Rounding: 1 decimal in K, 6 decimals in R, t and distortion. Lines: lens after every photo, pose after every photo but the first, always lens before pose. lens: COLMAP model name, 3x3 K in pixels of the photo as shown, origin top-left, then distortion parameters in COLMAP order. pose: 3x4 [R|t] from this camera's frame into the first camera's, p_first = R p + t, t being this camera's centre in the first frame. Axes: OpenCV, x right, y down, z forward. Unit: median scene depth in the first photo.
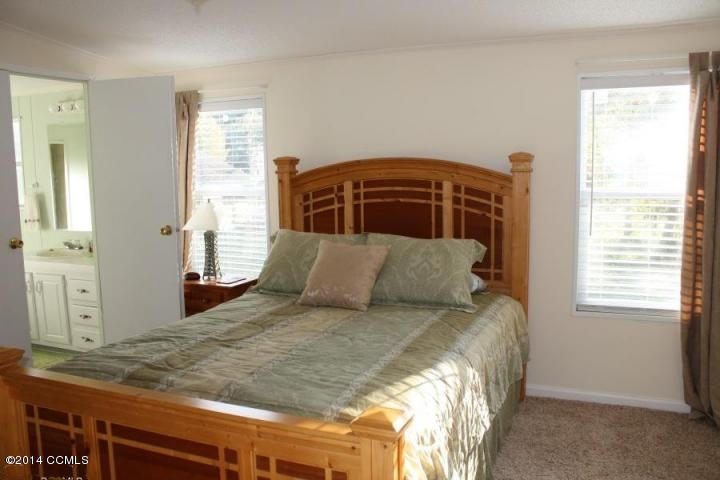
lens RADIAL K [[604.1, 0, 360.0], [0, 604.1, 241.0], [0, 0, 1]] dist [-0.050342, -0.001743]
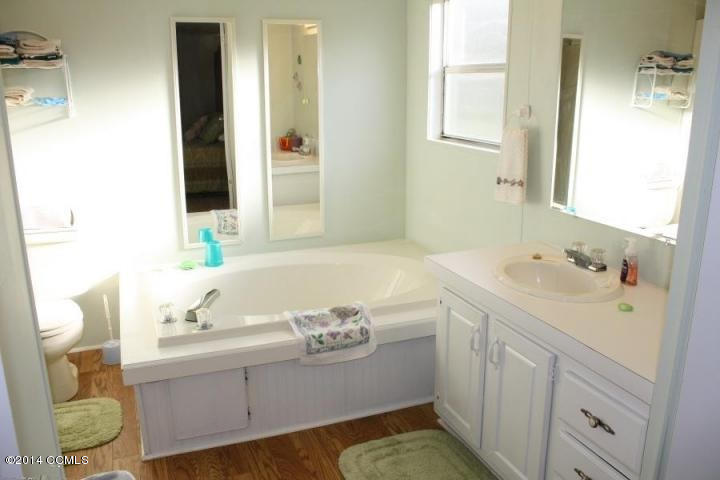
lens RADIAL K [[604.1, 0, 358.4], [0, 604.1, 240.8], [0, 0, 1]] dist [-0.050342, -0.001743]
pose [[0.714026, 0.200303, -0.670854, -0.305429], [-0.103582, 0.977878, 0.181727, -0.066544], [0.692415, -0.060269, 0.718978, 0.567475]]
